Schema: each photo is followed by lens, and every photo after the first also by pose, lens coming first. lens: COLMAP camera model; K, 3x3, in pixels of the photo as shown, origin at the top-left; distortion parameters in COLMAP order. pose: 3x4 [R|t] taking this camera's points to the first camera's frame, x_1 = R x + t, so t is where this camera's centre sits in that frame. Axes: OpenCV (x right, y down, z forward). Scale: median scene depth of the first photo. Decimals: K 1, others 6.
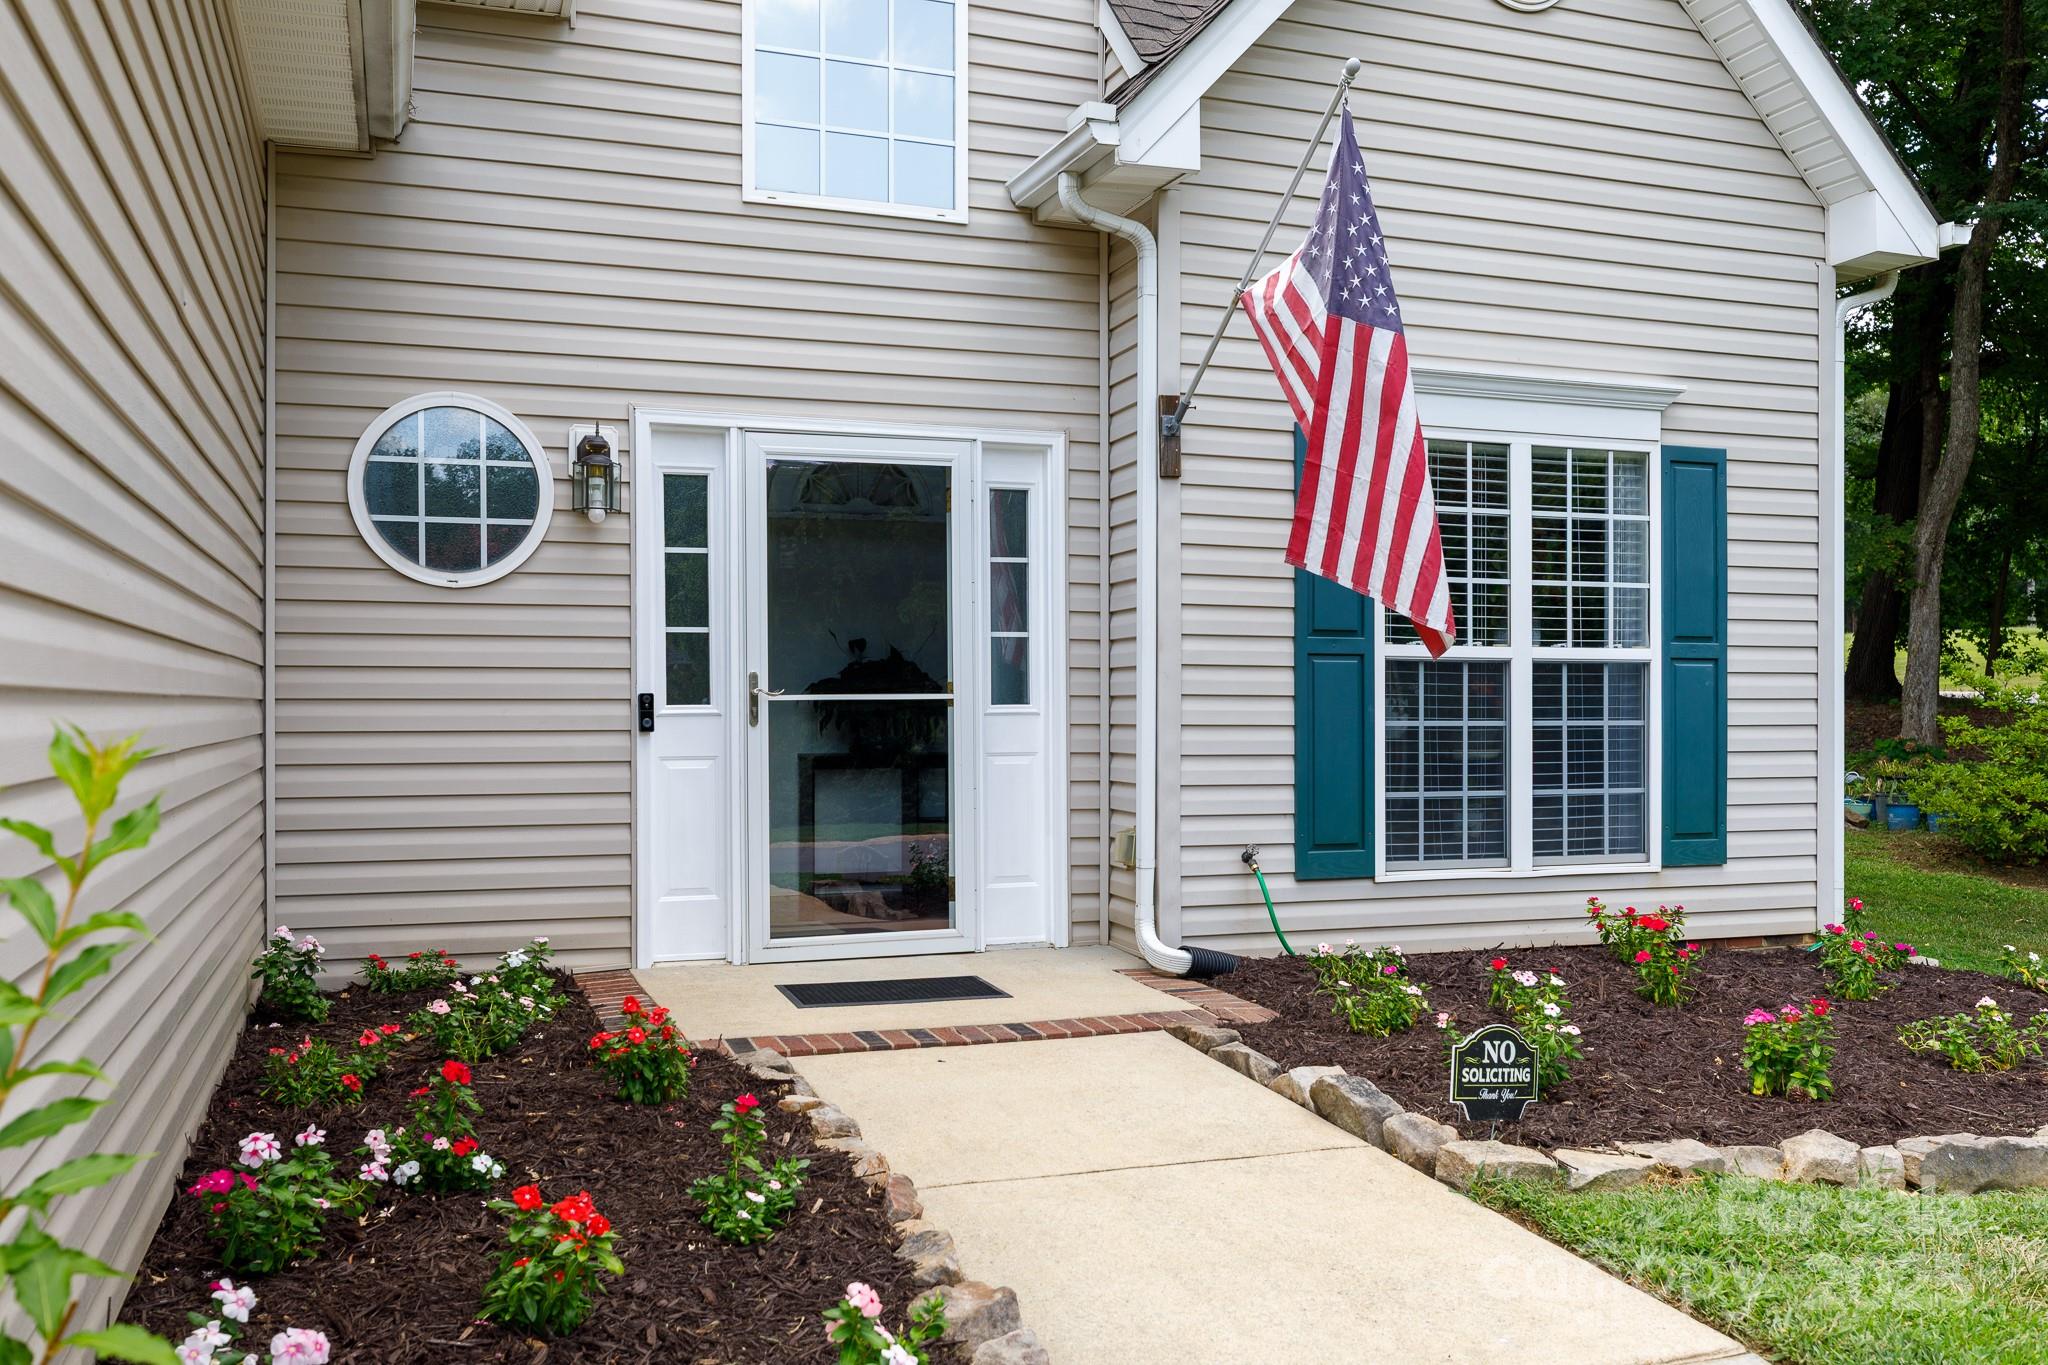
lens RADIAL K [[1710.0, 0, 1015.4], [0, 1710.0, 699.4], [0, 0, 1]] dist [-0.013427, 0.010177]
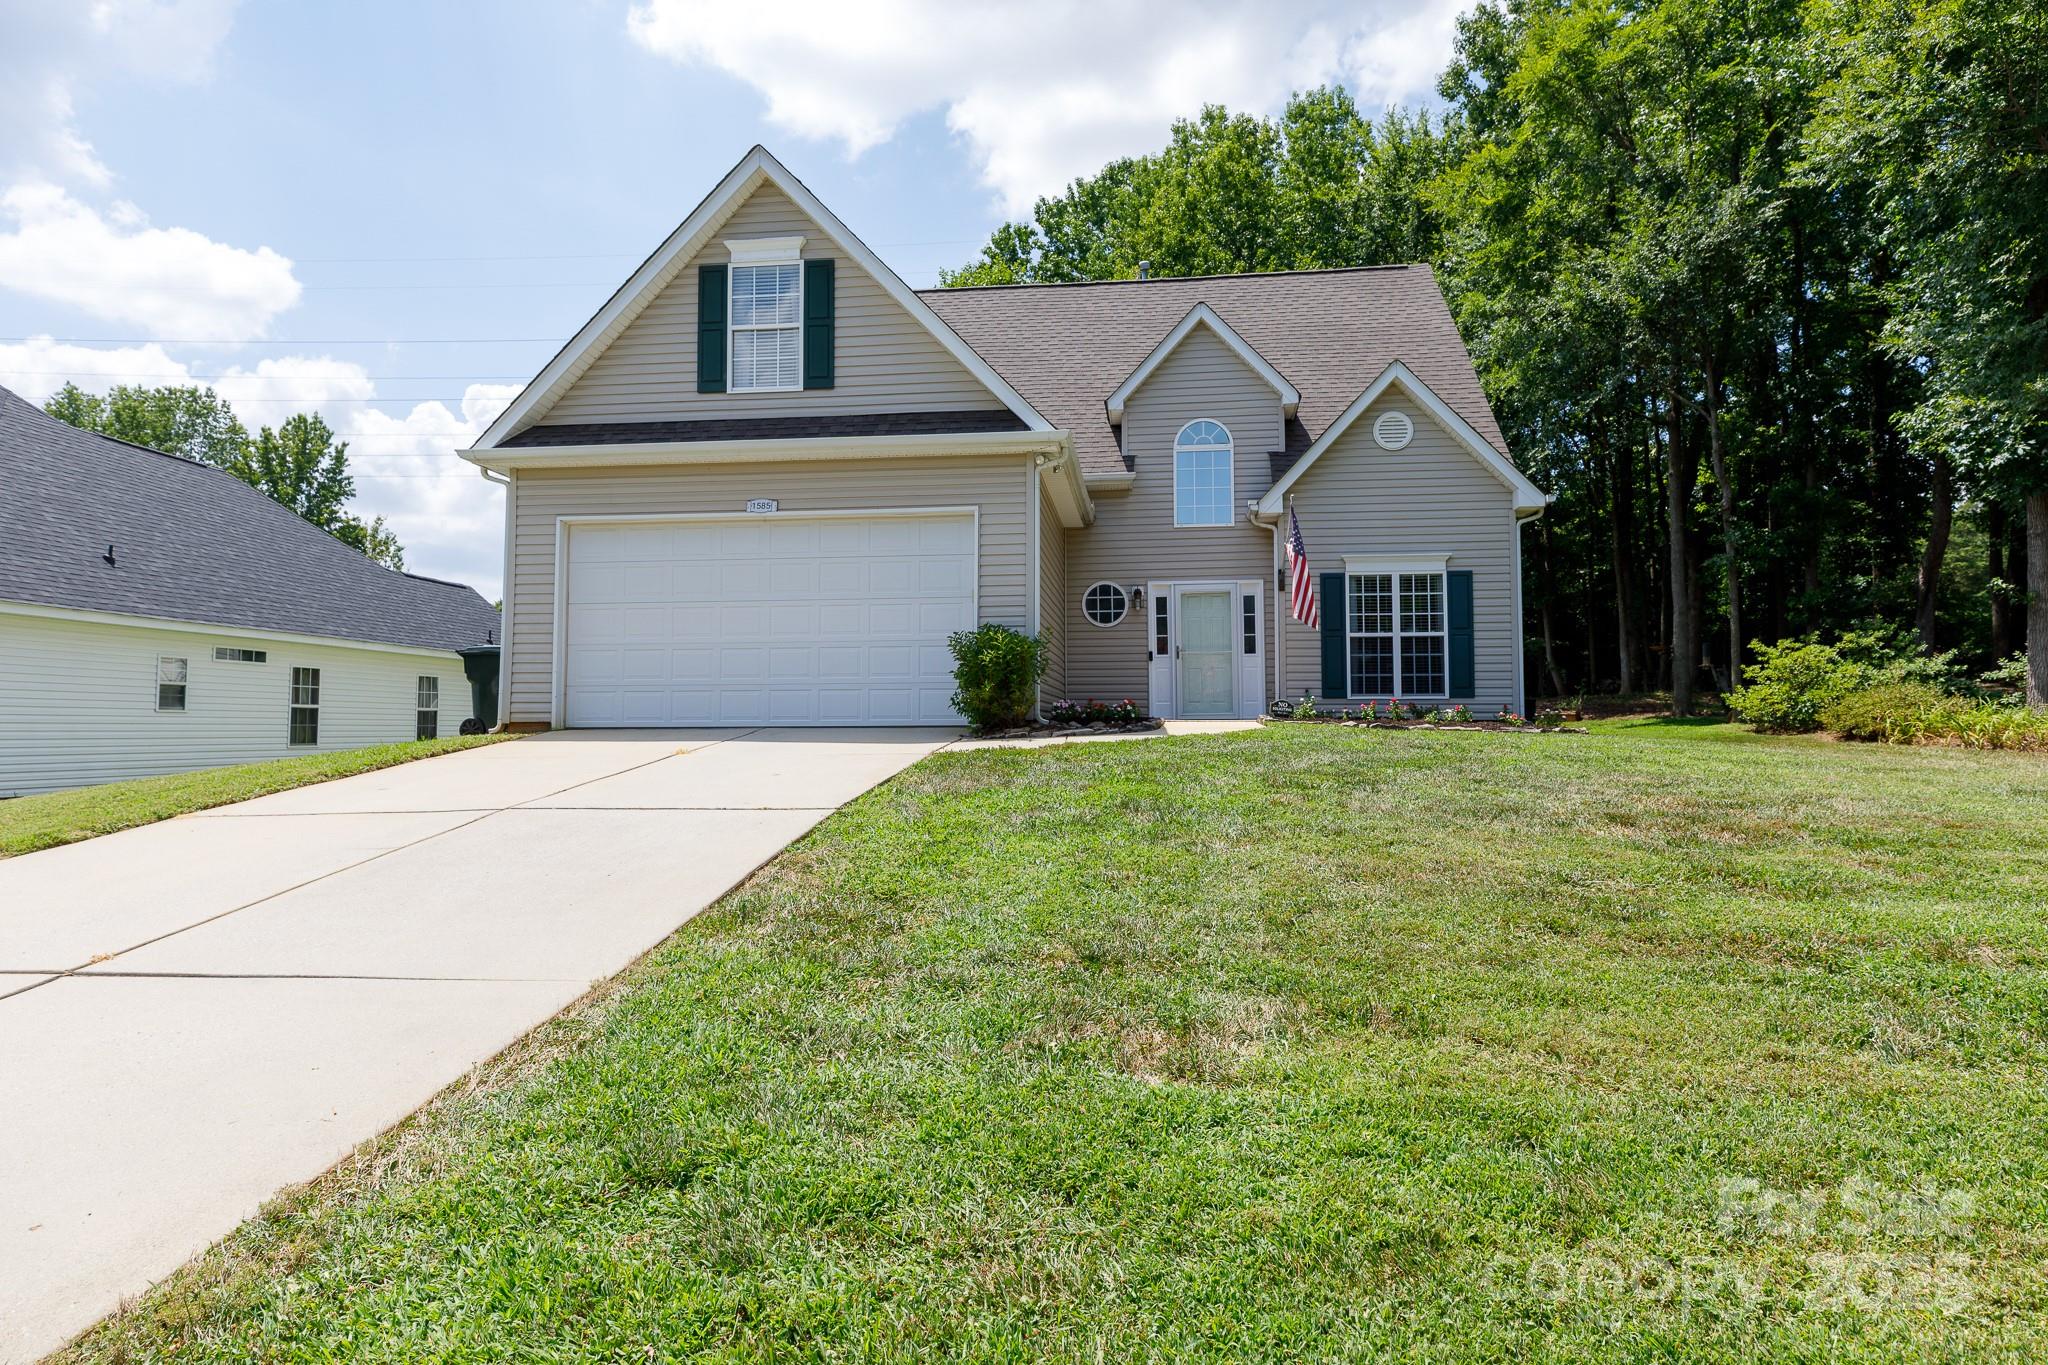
lens RADIAL K [[1180.1, 0, 1016.6], [0, 1180.1, 683.7], [0, 0, 1]] dist [-0.000665, 0.004104]
pose [[0.890079, -0.020143, -0.455360, 0.756142], [0.002480, 0.999222, -0.039353, 0.177978], [0.455799, 0.033898, 0.889437, -1.595777]]
